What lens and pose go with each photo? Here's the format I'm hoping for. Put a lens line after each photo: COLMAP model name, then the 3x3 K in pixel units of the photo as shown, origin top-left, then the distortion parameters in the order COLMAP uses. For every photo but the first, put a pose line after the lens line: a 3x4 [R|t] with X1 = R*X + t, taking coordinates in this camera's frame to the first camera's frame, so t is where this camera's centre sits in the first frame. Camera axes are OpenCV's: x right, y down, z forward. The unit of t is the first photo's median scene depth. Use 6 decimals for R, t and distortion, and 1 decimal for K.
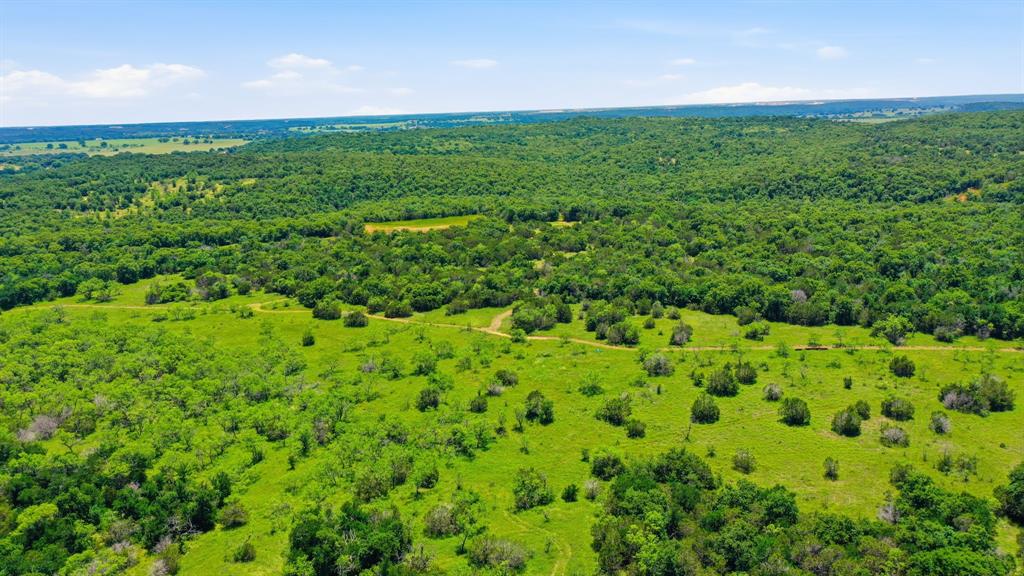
lens RADIAL K [[805.6, 0, 514.5], [0, 805.6, 289.7], [0, 0, 1]] dist [0.001290, -0.004295]
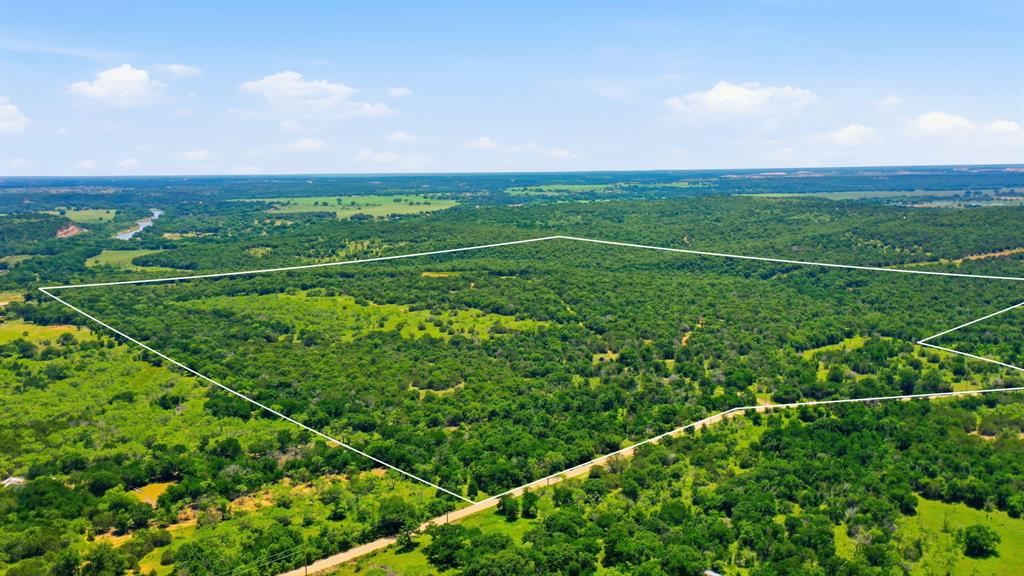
lens RADIAL K [[805.6, 0, 510.5], [0, 805.6, 286.8], [0, 0, 1]] dist [0.001290, -0.004295]
pose [[0.955642, 0.062597, -0.287801, 0.837461], [-0.082668, 0.994881, -0.058112, 0.073267], [0.282690, 0.079326, 0.955925, -1.195126]]
